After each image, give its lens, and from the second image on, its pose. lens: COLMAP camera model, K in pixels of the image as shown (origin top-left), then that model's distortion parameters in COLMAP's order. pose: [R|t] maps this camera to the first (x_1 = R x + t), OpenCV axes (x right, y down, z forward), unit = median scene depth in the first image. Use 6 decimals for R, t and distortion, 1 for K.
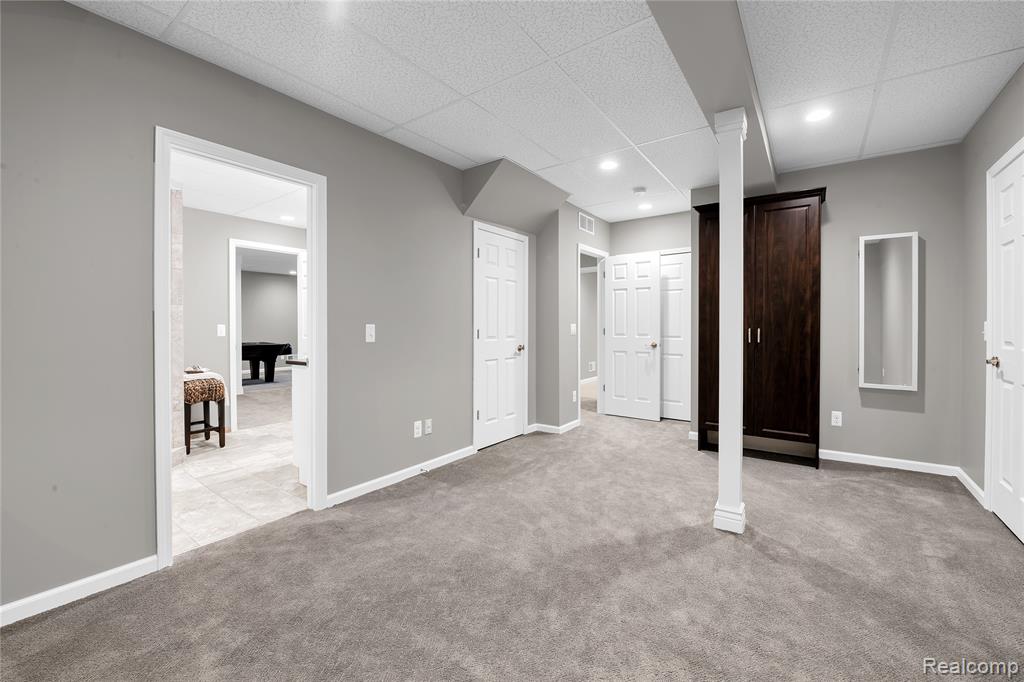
lens RADIAL K [[417.4, 0, 516.5], [0, 417.4, 329.8], [0, 0, 1]] dist [-0.002467, -0.000429]
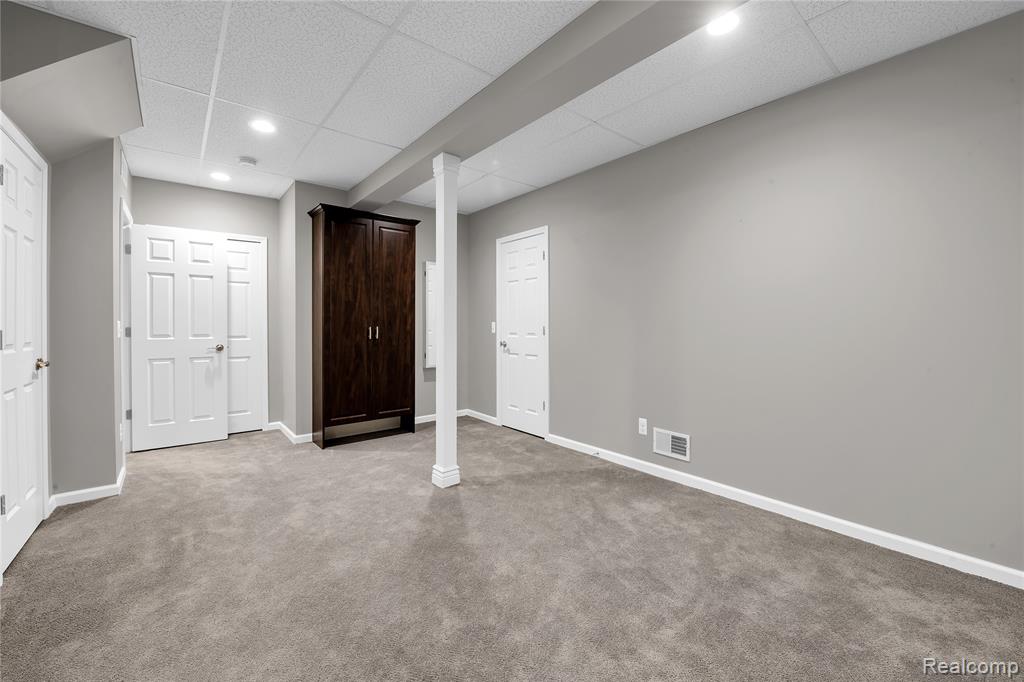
lens RADIAL K [[417.4, 0, 528.6], [0, 417.4, 328.0], [0, 0, 1]] dist [-0.002467, -0.000429]
pose [[0.248773, -0.007074, 0.968536, -0.388820], [0.007365, 0.999958, 0.005412, -0.002455], [-0.968534, 0.005787, 0.248814, 0.265492]]
